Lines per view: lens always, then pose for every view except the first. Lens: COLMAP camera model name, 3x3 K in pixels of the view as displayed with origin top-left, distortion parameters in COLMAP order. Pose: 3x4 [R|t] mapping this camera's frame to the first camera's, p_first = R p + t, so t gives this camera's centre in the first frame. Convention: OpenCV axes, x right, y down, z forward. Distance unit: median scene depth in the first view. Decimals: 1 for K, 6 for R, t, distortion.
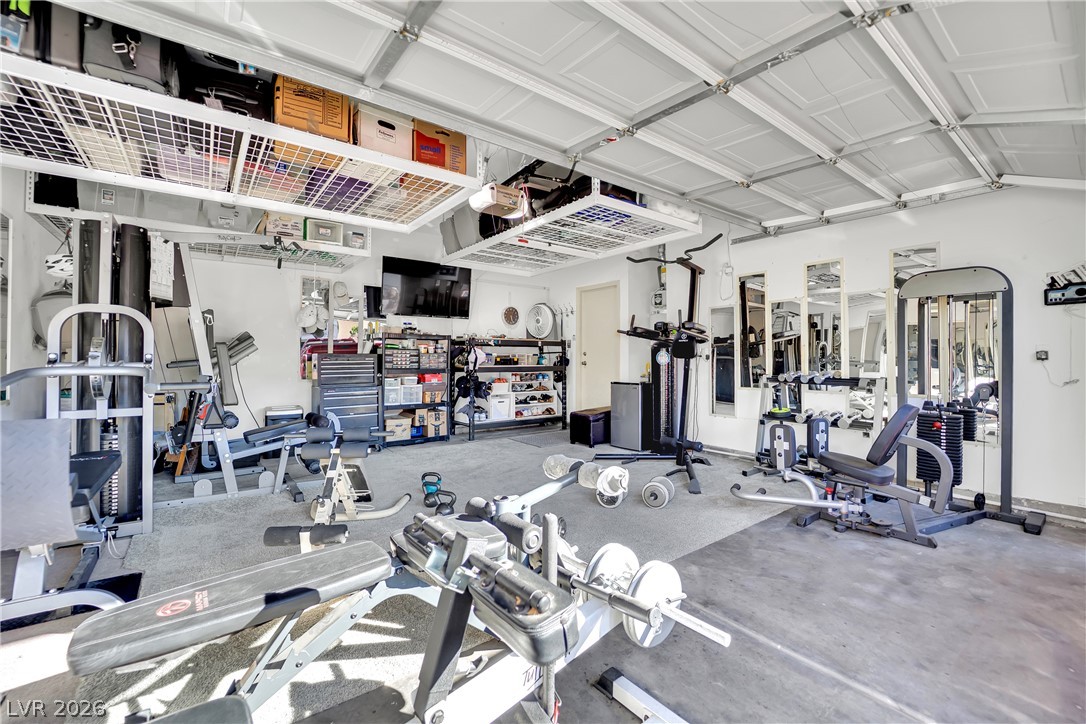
lens RADIAL K [[455.4, 0, 550.1], [0, 455.4, 353.1], [0, 0, 1]] dist [-0.011426, 0.000414]
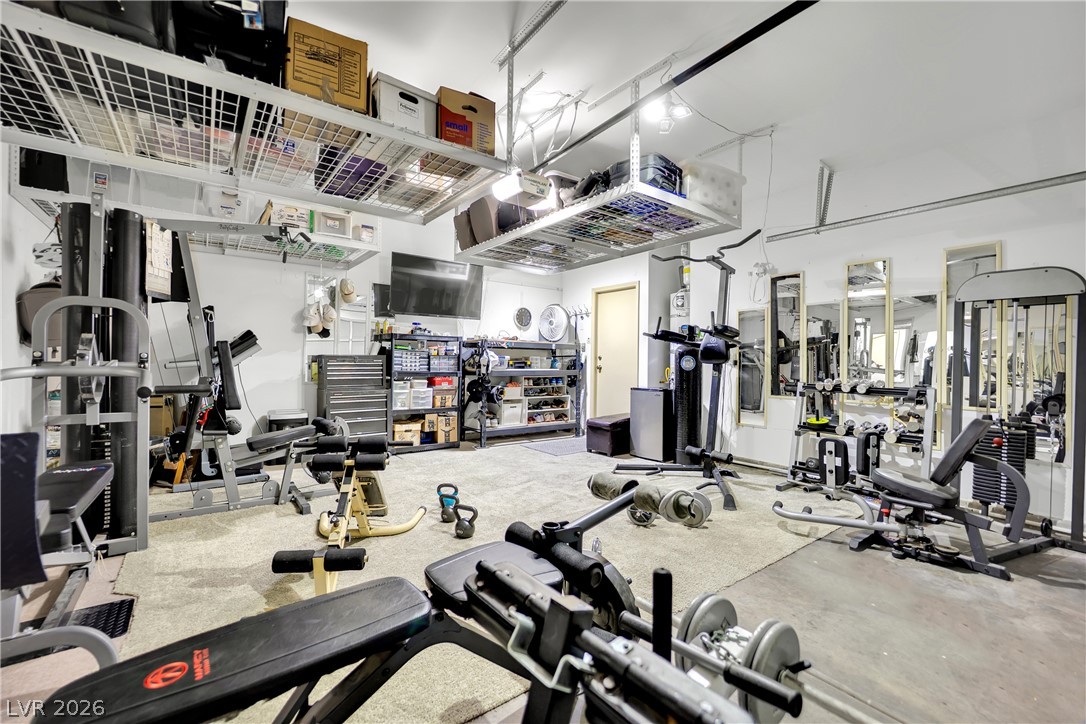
lens RADIAL K [[460.1, 0, 545.9], [0, 460.1, 364.2], [0, 0, 1]] dist [-0.008786, -0.000151]
pose [[0.999849, 0.012559, -0.012032, -0.048986], [-0.012362, 0.999791, 0.016294, 0.000792], [0.012234, -0.016143, 0.999795, 0.064124]]
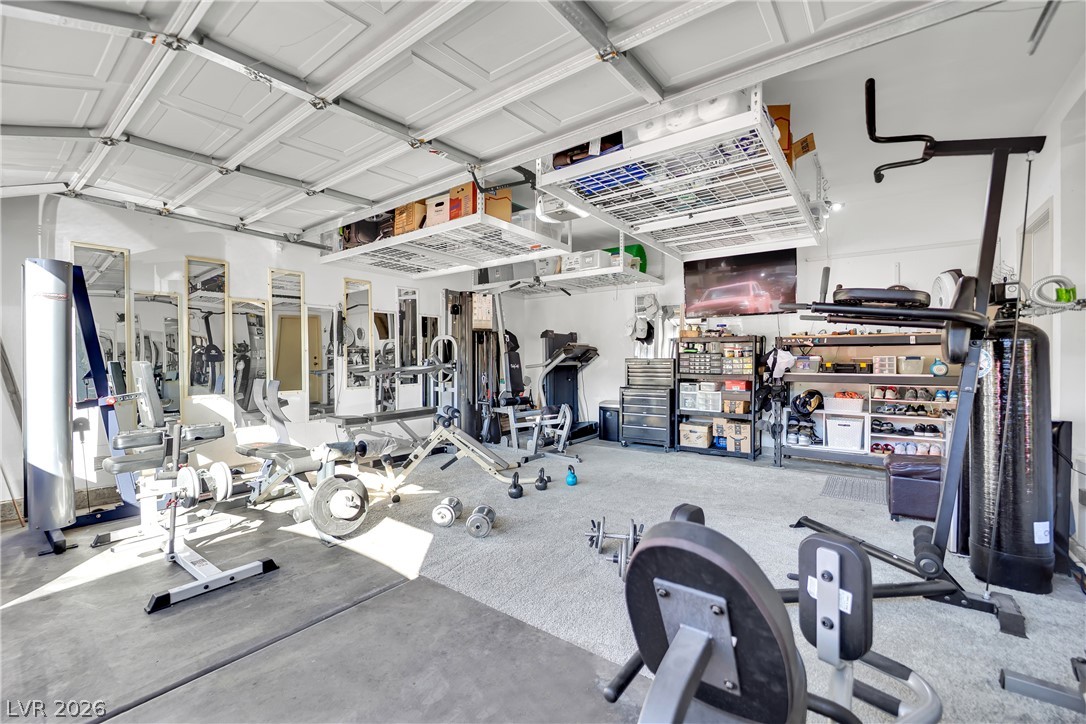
lens RADIAL K [[461.5, 0, 543.0], [0, 461.5, 362.0], [0, 0, 1]] dist [-0.020877, 0.000017]
pose [[0.251206, 0.002214, -0.967931, 0.773003], [0.010849, 0.999928, 0.005103, 0.001741], [0.967873, -0.011783, 0.251163, 0.629310]]
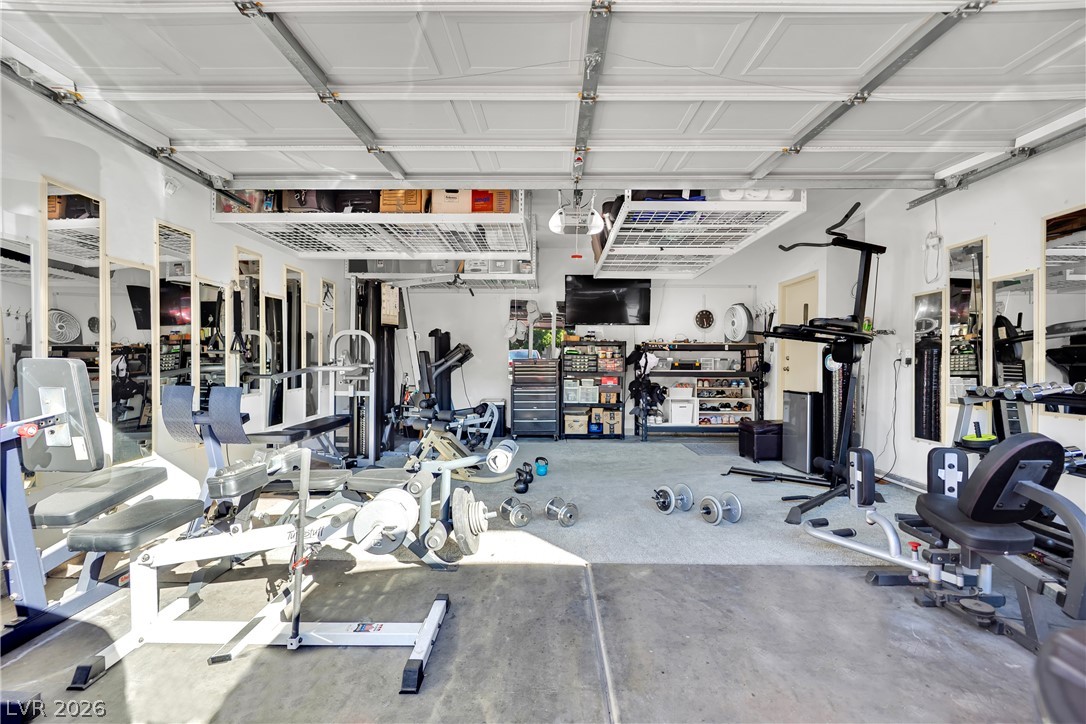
lens RADIAL K [[460.1, 0, 545.9], [0, 460.1, 364.2], [0, 0, 1]] dist [-0.008786, -0.000151]
pose [[0.784678, 0.003674, -0.619893, 0.469539], [0.004008, 0.999931, 0.011000, 0.003314], [0.619891, -0.011116, 0.784610, 0.054319]]
